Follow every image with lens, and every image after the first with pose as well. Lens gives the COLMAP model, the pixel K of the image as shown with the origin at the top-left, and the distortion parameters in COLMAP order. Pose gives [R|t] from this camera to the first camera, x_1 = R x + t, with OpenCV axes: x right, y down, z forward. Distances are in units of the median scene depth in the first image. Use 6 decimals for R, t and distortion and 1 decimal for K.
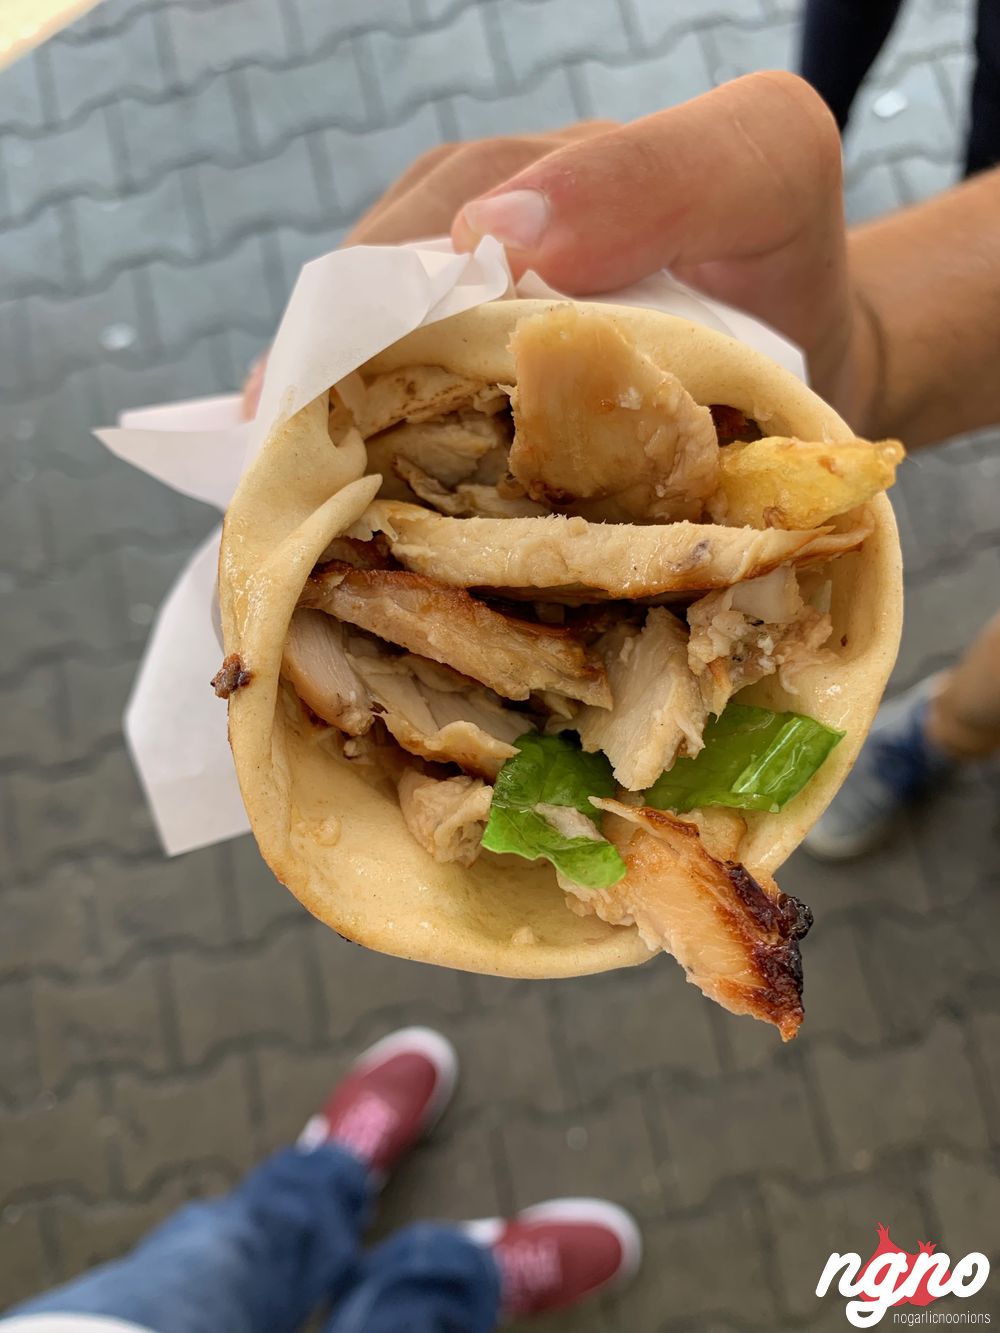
lens RADIAL K [[1007.5, 0, 555.6], [0, 1007.5, 665.5], [0, 0, 1]] dist [0.093249, -0.234423]
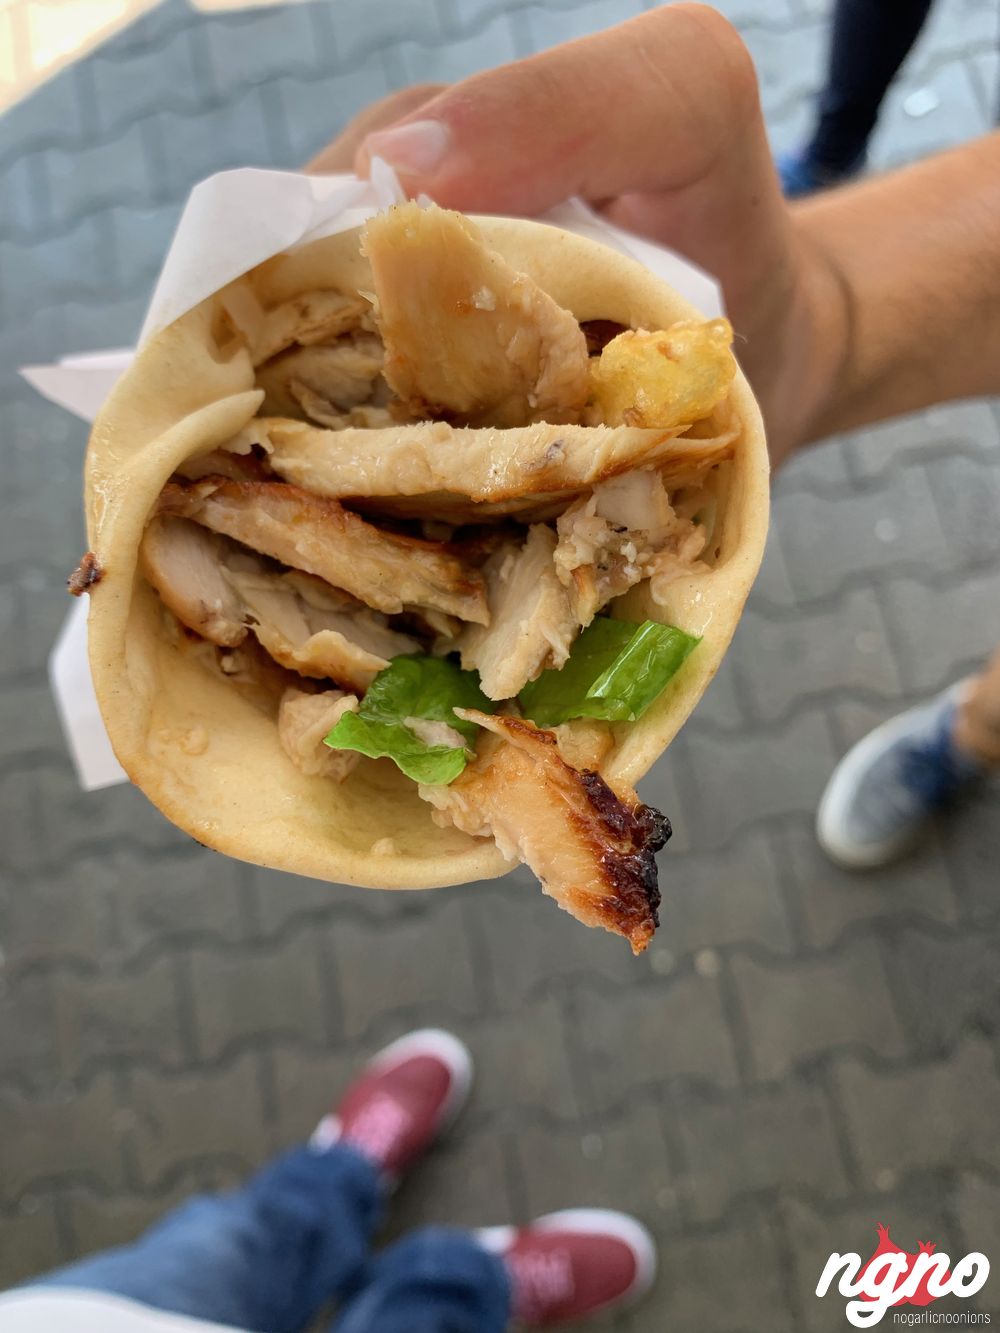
lens RADIAL K [[1010.3, 0, 540.2], [0, 1010.3, 650.2], [0, 0, 1]] dist [0.108561, -0.273317]
pose [[0.998602, 0.009427, -0.052006, 0.166046], [-0.010746, 0.999626, -0.025143, 0.096528], [0.051750, 0.025667, 0.998330, 0.015772]]
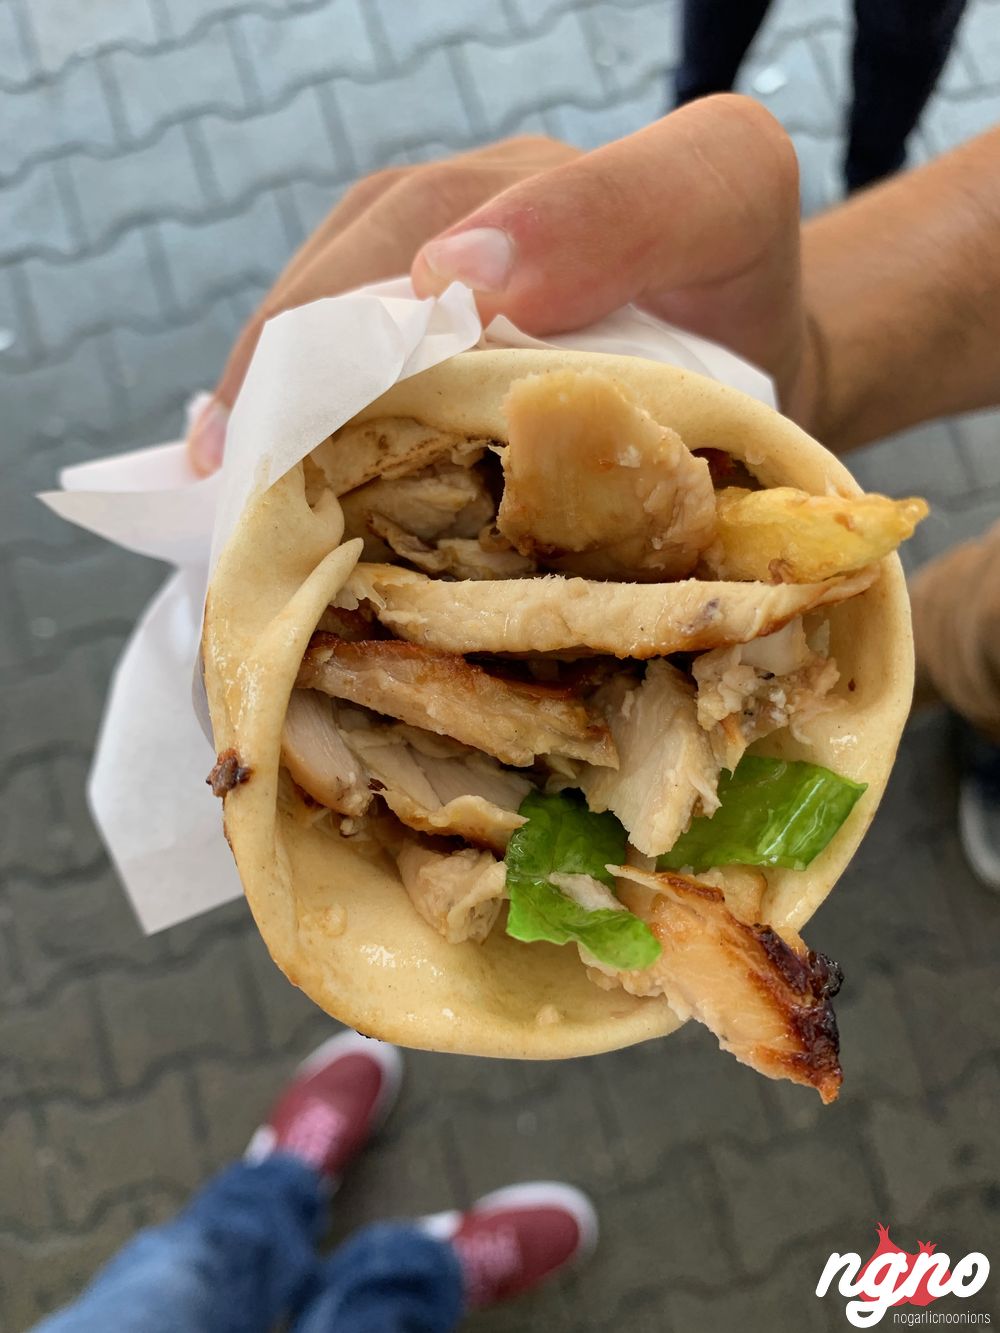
lens RADIAL K [[1009.9, 0, 547.8], [0, 1009.9, 665.9], [0, 0, 1]] dist [0.095857, -0.255974]
pose [[0.995911, -0.062762, 0.064978, -0.071984], [0.062221, 0.998009, 0.010332, -0.072185], [-0.065498, -0.006247, 0.997833, 0.036195]]
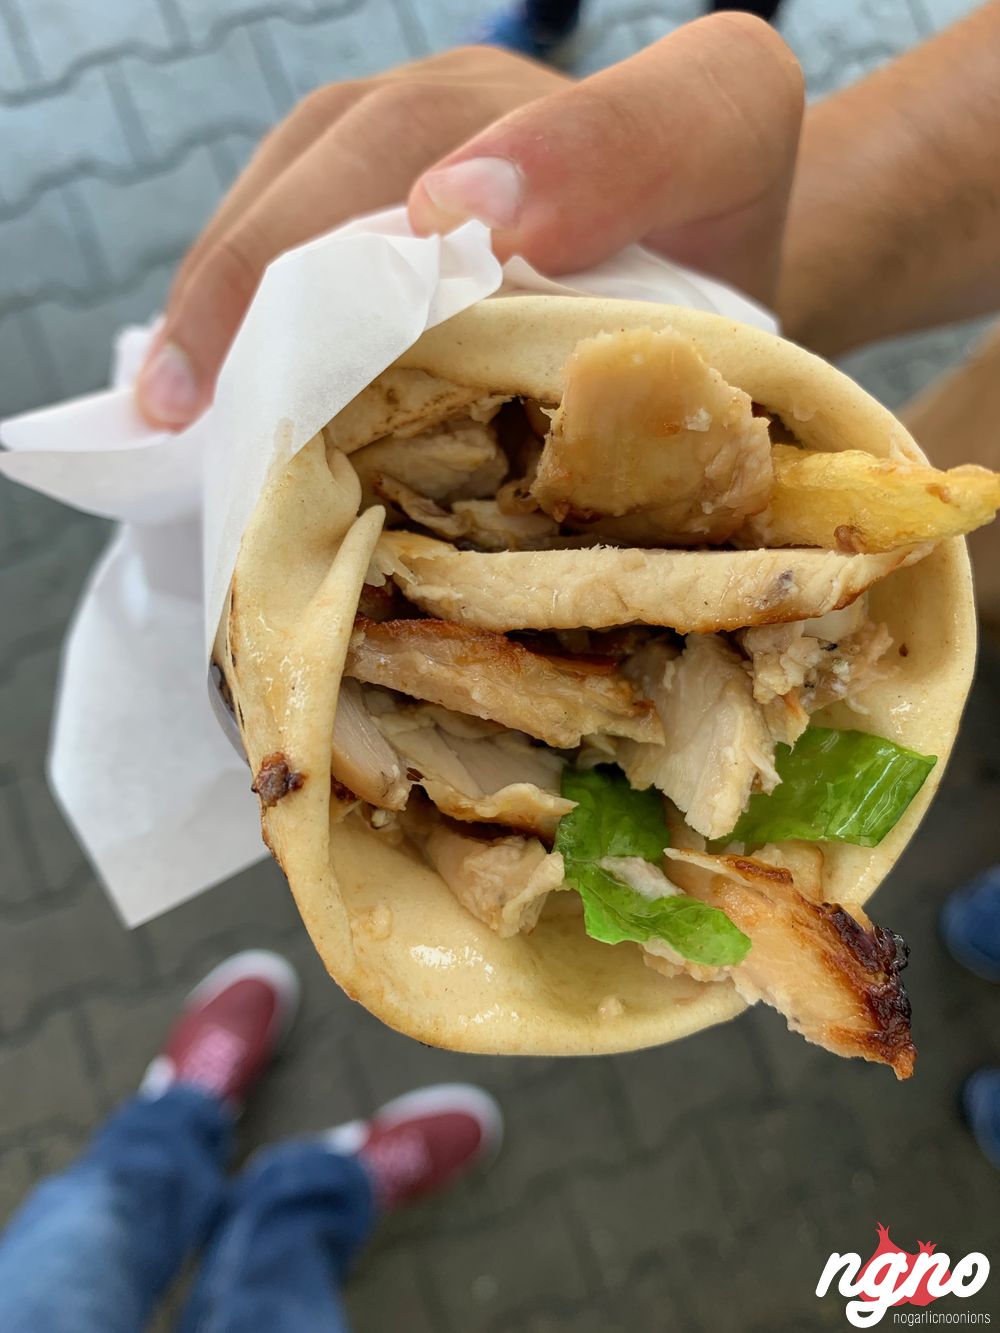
lens RADIAL K [[1011.2, 0, 528.3], [0, 1011.2, 644.1], [0, 0, 1]] dist [0.050512, -0.139220]
pose [[0.982248, -0.099343, 0.159123, -0.214170], [0.087710, 0.993044, 0.078548, -0.136905], [-0.165819, -0.063197, 0.984129, 0.119734]]
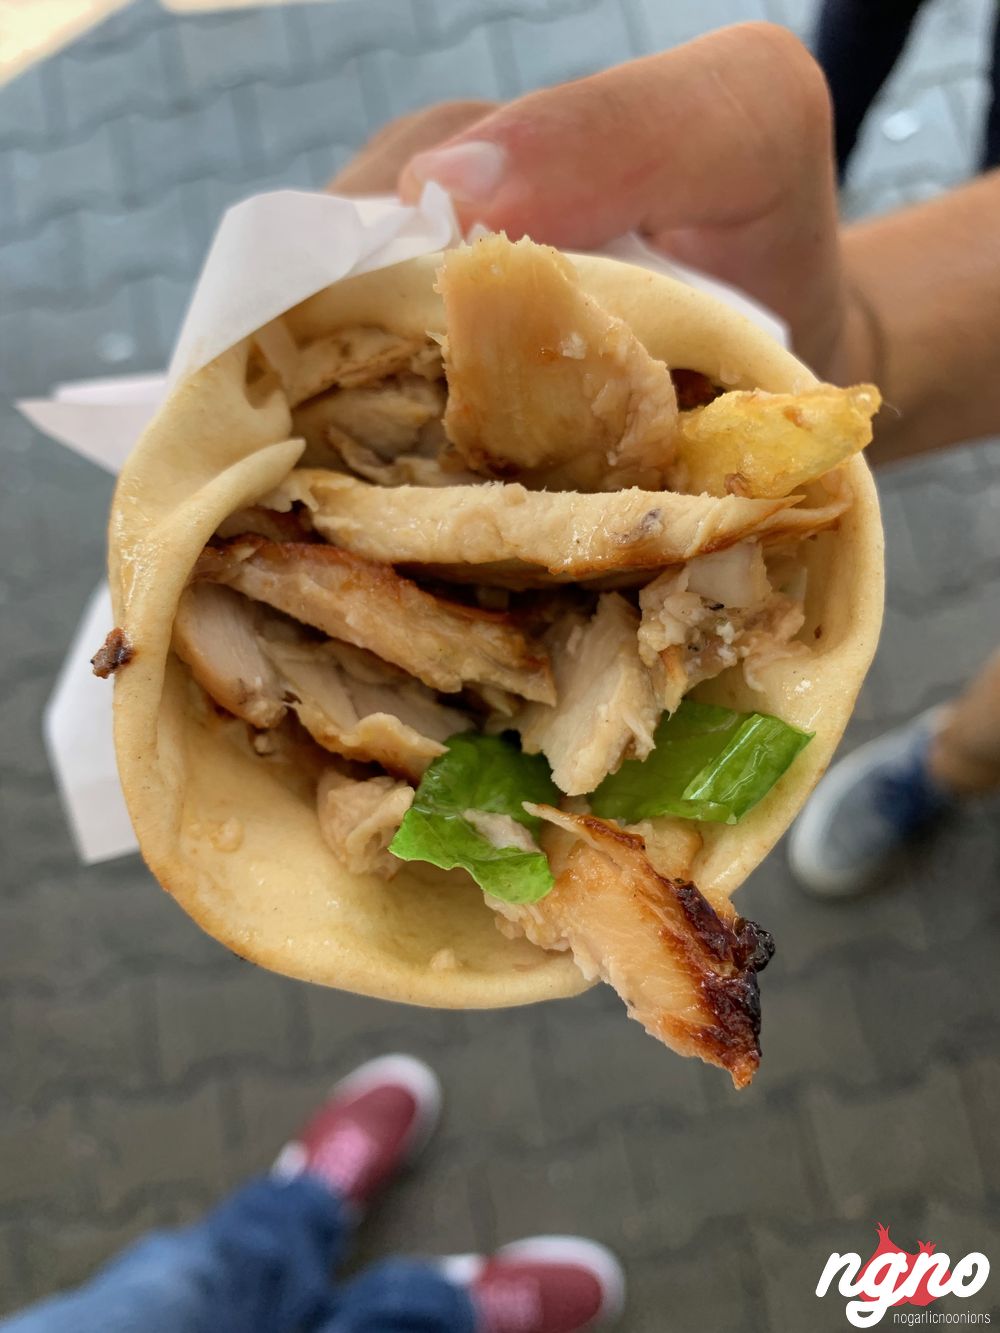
lens RADIAL K [[1014.2, 0, 536.6], [0, 1014.2, 666.5], [0, 0, 1]] dist [0.066736, -0.170446]
pose [[0.999599, 0.020722, -0.019311, 0.058720], [-0.021195, 0.999472, -0.024615, 0.032914], [0.018791, 0.025014, 0.999510, 0.112446]]
